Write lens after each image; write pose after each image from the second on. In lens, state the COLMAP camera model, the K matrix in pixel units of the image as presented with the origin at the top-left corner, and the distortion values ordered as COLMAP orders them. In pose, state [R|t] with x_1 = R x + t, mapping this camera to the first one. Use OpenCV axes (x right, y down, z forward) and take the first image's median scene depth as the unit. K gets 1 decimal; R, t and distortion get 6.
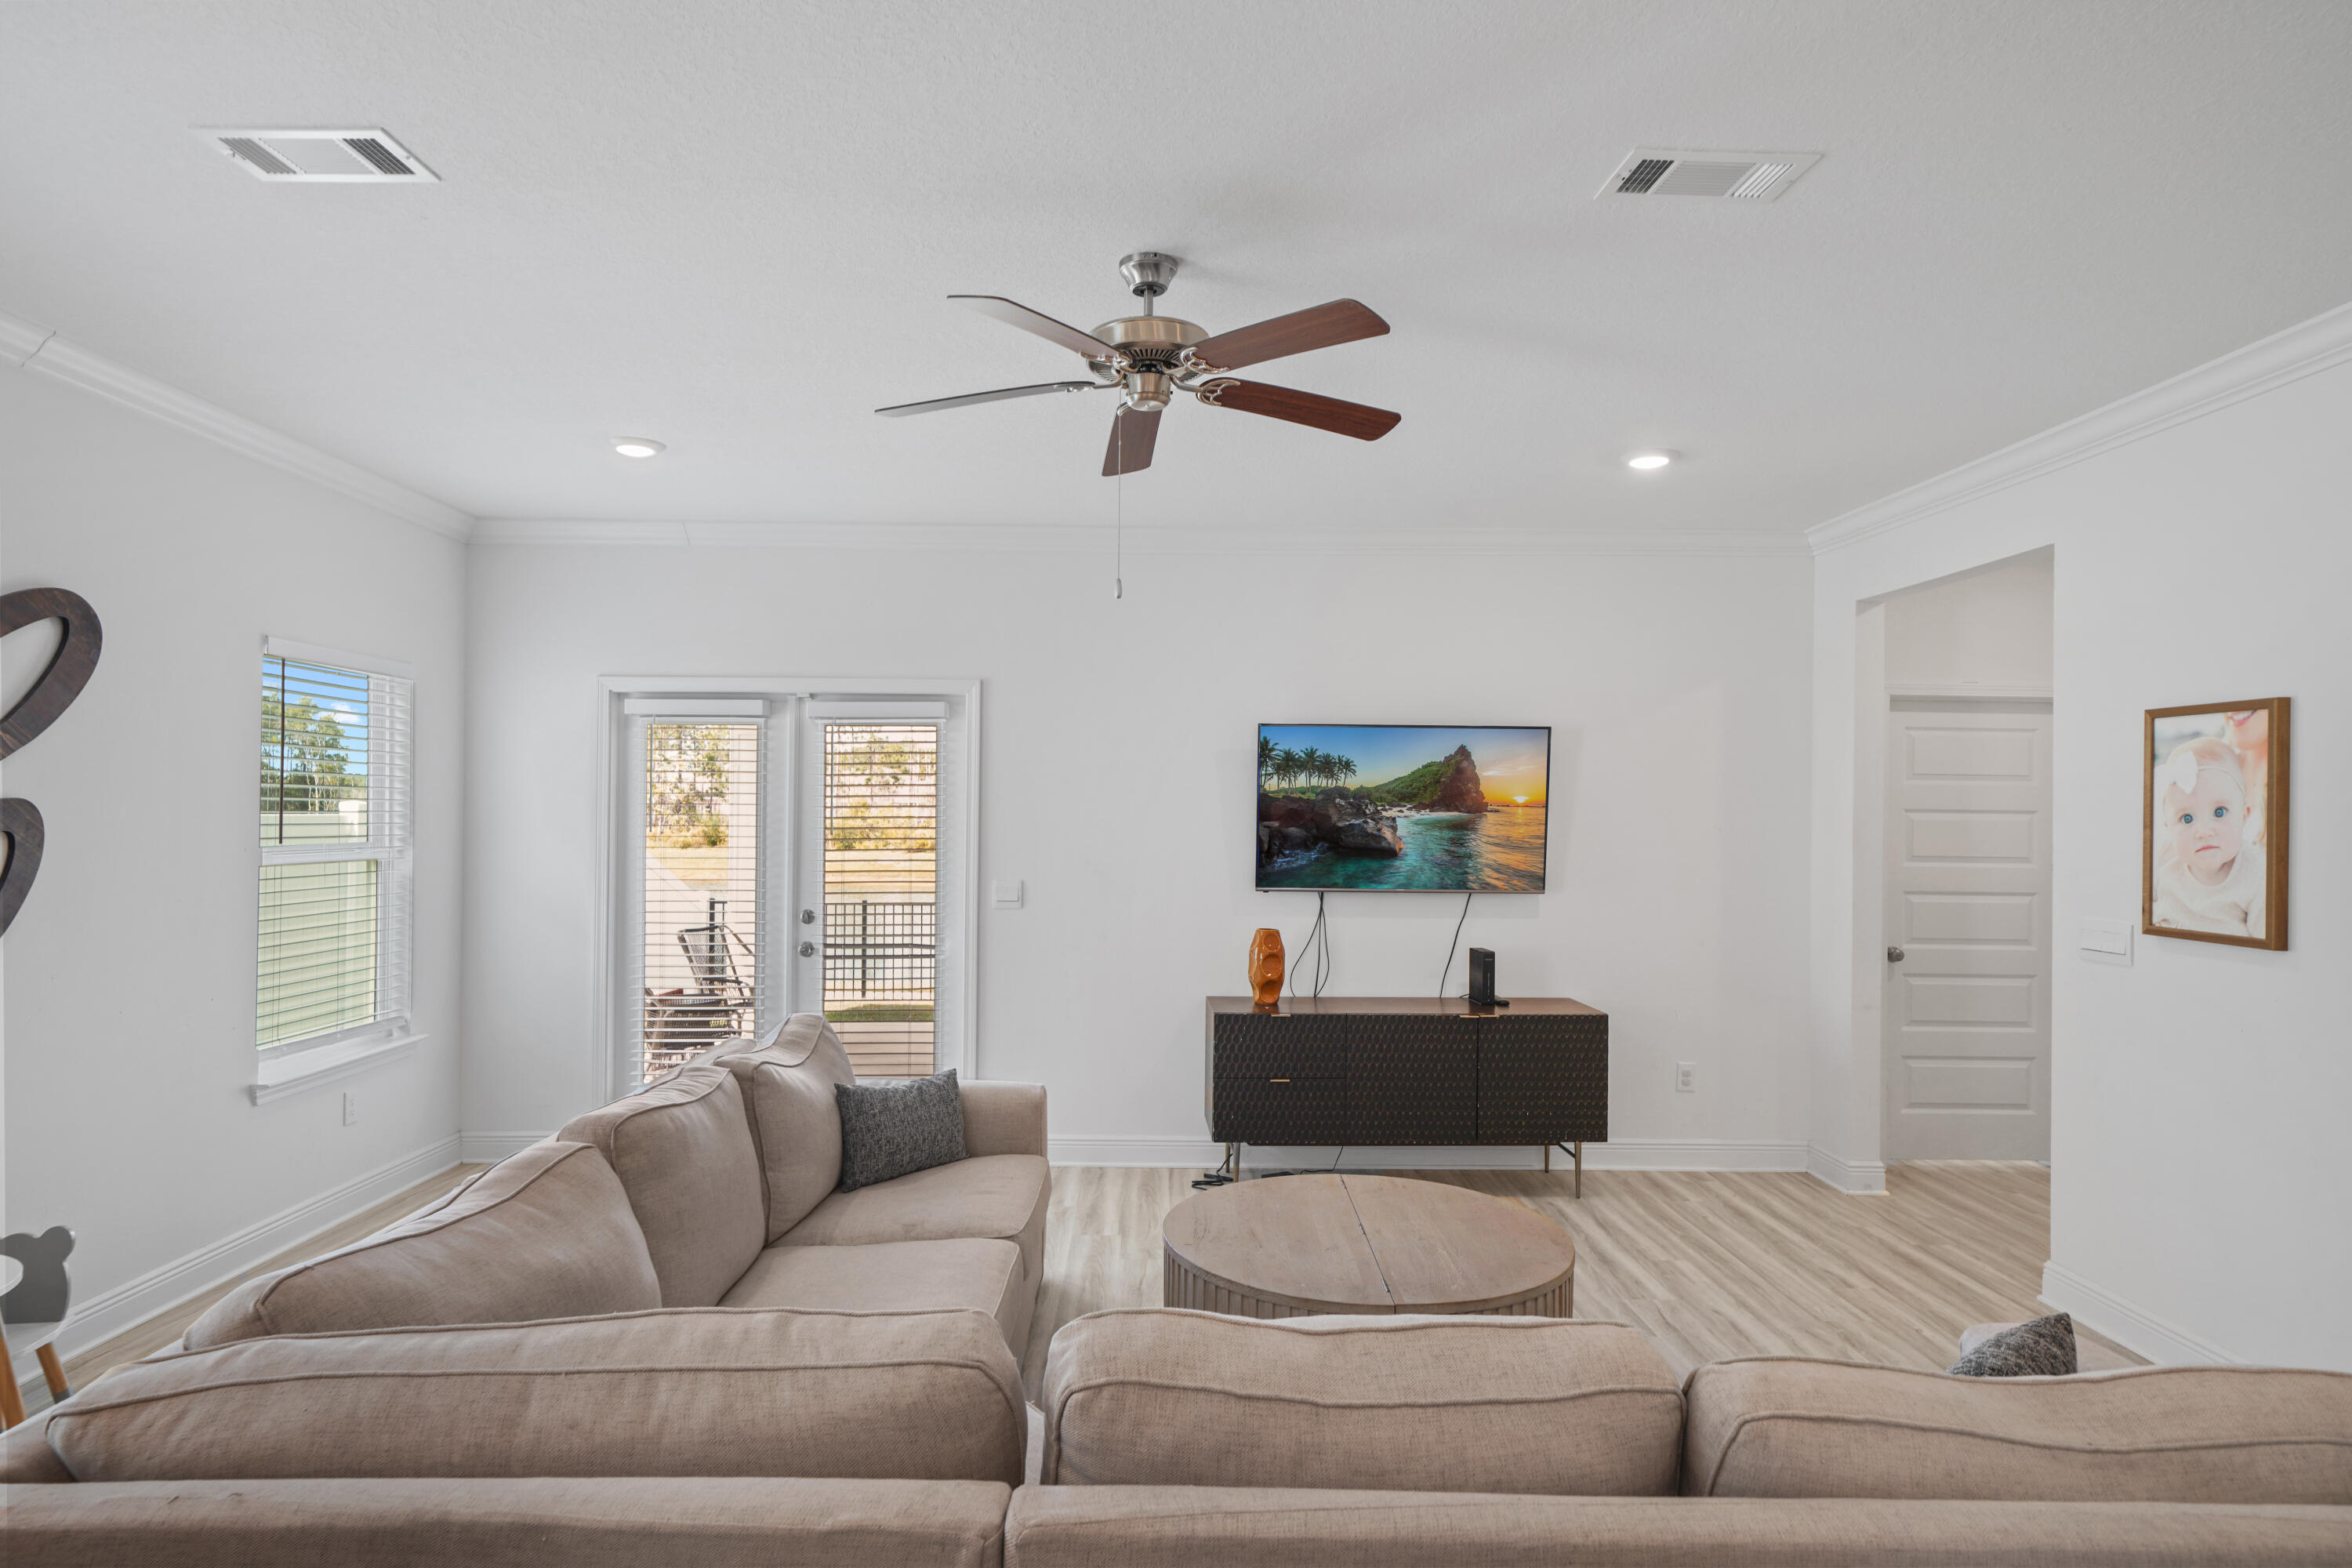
lens RADIAL K [[1313.4, 0, 1174.1], [0, 1313.4, 803.4], [0, 0, 1]] dist [-0.001811, 0.000242]
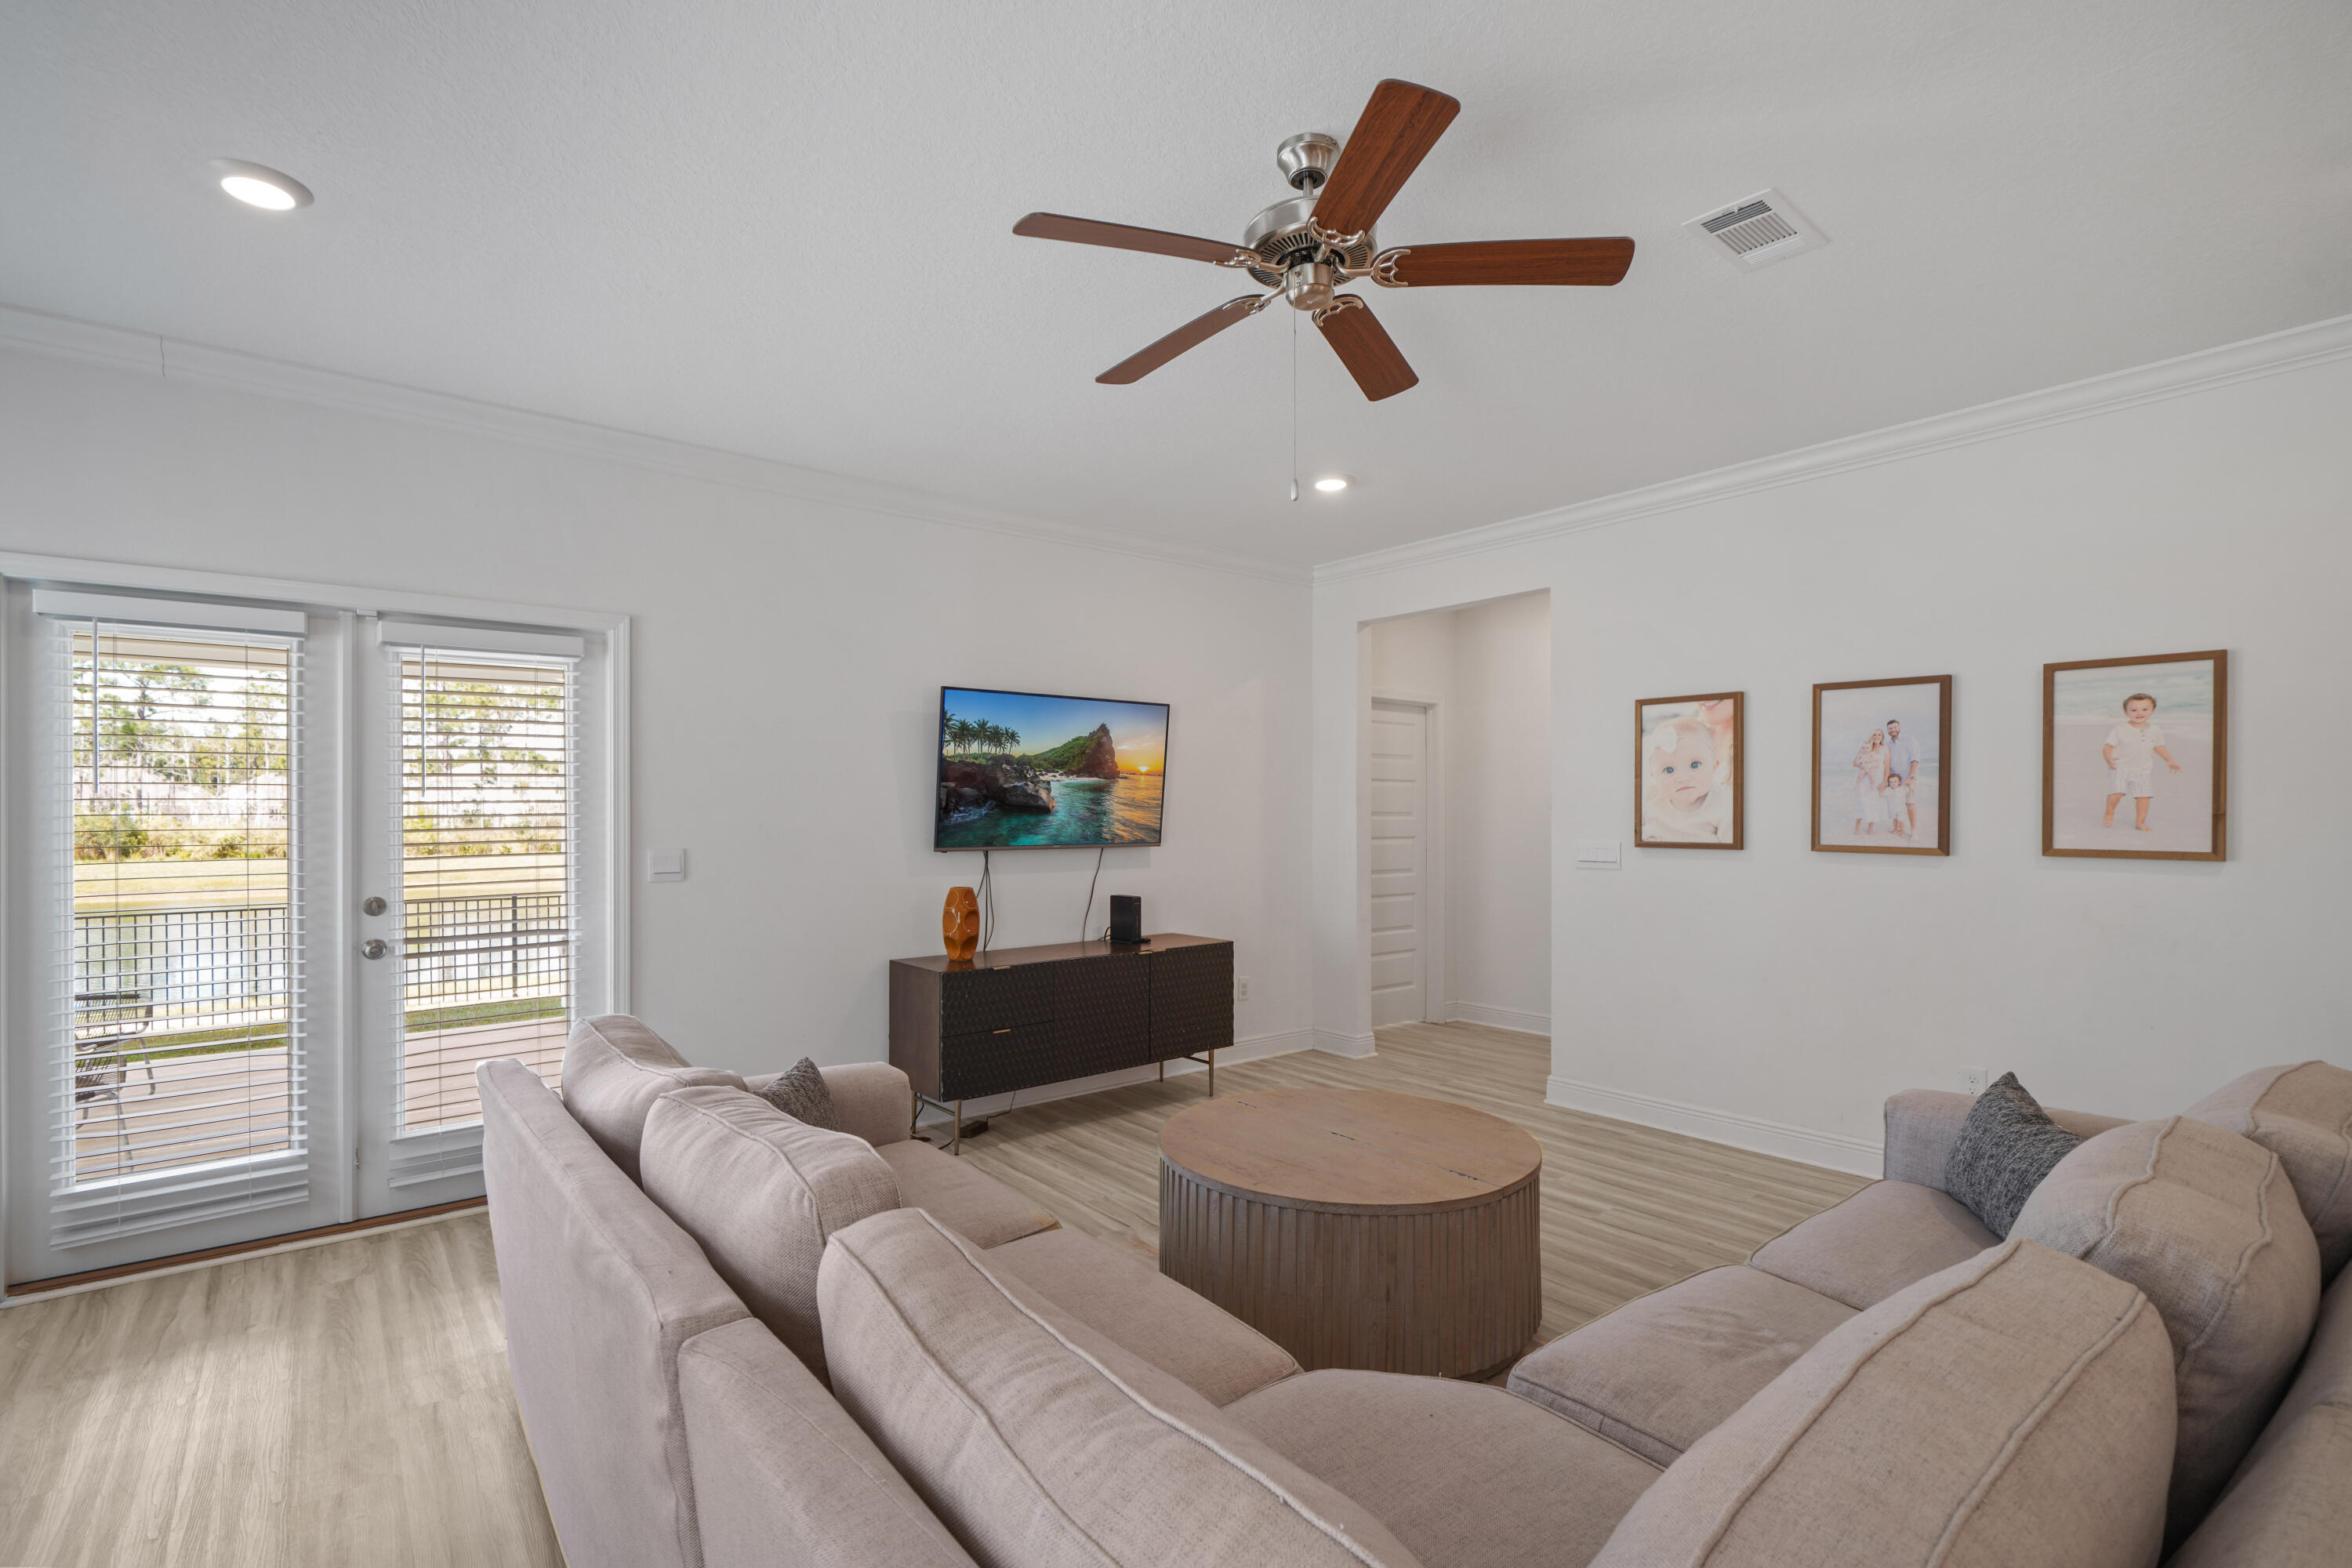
lens RADIAL K [[1059.7, 0, 1184.3], [0, 1059.7, 802.8], [0, 0, 1]] dist [-0.002269, -0.000260]
pose [[0.788533, -0.003680, 0.614982, -0.295899], [0.006016, 0.999980, -0.001730, 0.032062], [-0.614963, 0.005064, 0.788540, 0.238689]]
